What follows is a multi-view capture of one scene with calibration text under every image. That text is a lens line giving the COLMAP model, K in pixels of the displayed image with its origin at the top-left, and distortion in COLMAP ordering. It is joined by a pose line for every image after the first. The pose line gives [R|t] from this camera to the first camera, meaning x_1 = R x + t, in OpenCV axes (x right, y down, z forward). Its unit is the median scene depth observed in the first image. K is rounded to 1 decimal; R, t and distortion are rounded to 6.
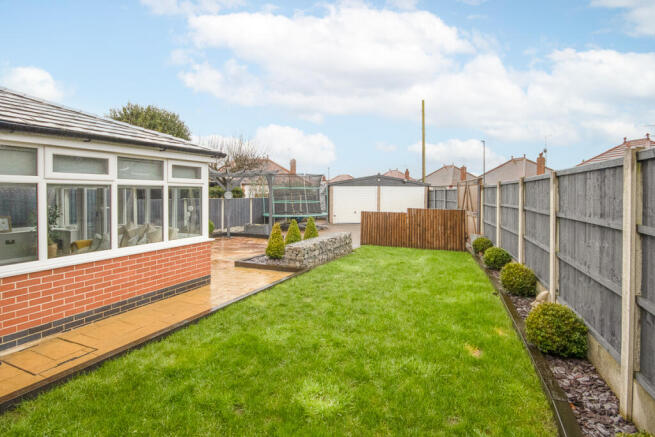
lens RADIAL K [[340.3, 0, 327.0], [0, 340.3, 199.5], [0, 0, 1]] dist [-0.000796, -0.000104]
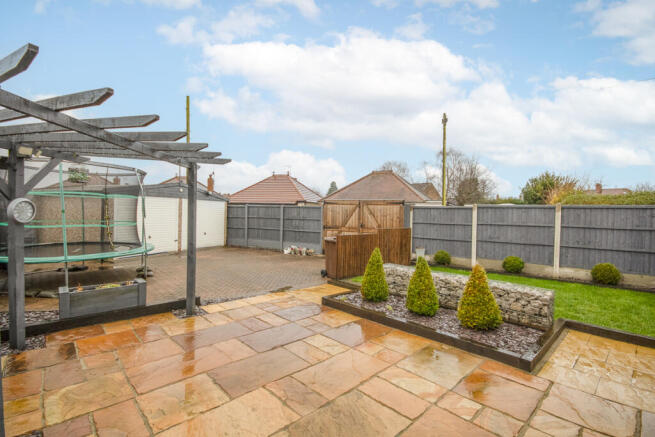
lens RADIAL K [[304.1, 0, 331.6], [0, 304.1, 218.9], [0, 0, 1]] dist [-0.001997, -0.000825]
pose [[0.361802, -0.012847, 0.932166, -0.352013], [-0.000618, 0.999902, 0.014020, -0.005915], [-0.932255, -0.005649, 0.361759, 0.484190]]
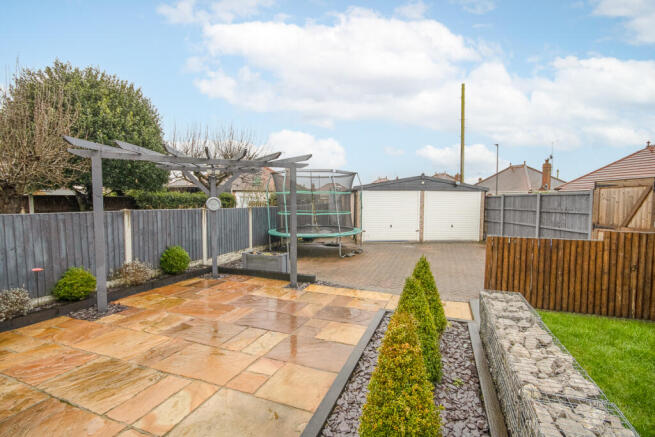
lens RADIAL K [[304.1, 0, 331.6], [0, 304.1, 218.9], [0, 0, 1]] dist [-0.001997, -0.000825]
pose [[0.997120, -0.005343, 0.075657, -0.096118], [0.002451, 0.999265, 0.038259, -0.003964], [-0.075806, -0.037964, 0.996400, 0.348333]]
